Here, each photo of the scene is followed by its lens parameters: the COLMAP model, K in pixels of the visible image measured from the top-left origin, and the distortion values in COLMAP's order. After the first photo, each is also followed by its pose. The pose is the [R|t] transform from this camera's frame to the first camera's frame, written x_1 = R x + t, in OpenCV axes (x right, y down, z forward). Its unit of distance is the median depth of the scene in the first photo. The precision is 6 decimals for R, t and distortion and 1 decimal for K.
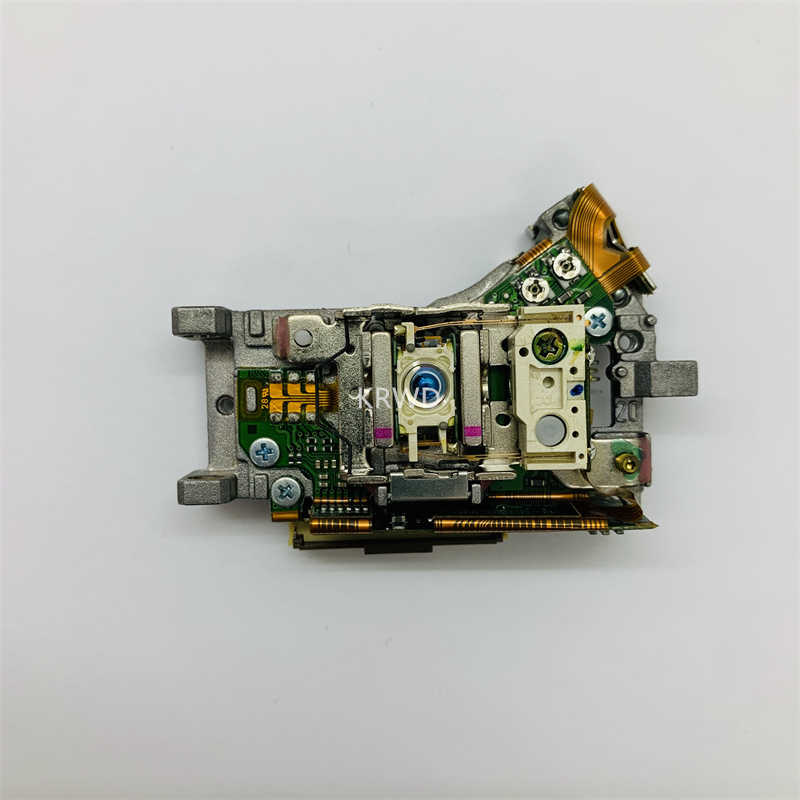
lens RADIAL K [[818.8, 0, 400.0], [0, 818.8, 400.0], [0, 0, 1]] dist [0.405319, -1.313664]
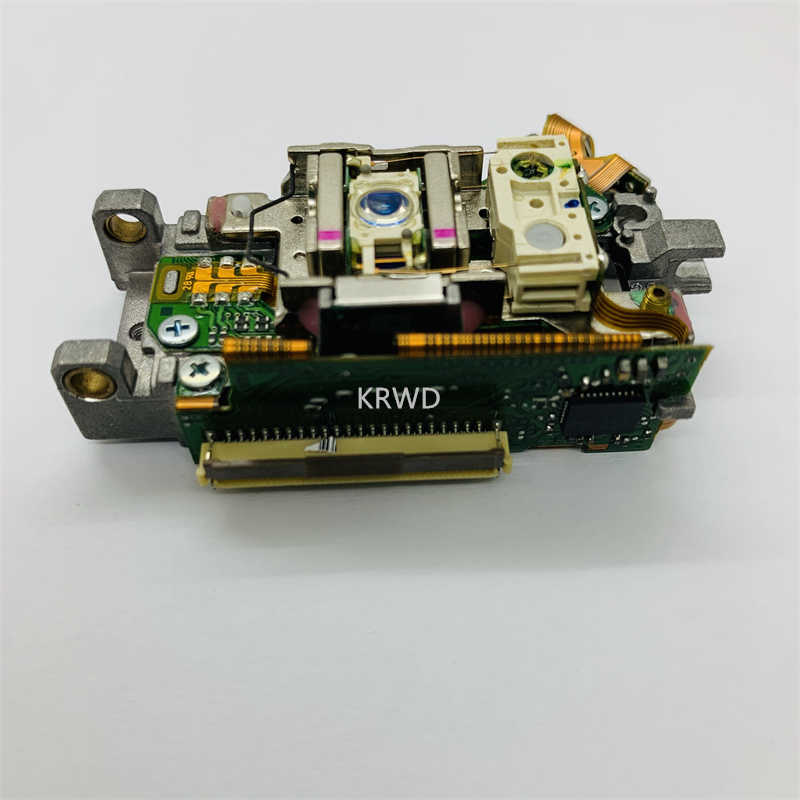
lens RADIAL K [[818.8, 0, 400.0], [0, 818.8, 400.0], [0, 0, 1]] dist [0.405319, -1.313664]
pose [[0.999399, -0.030503, -0.016453, 0.053557], [0.012908, 0.768179, -0.640106, 0.643570], [0.032164, 0.639509, 0.768111, 0.486000]]
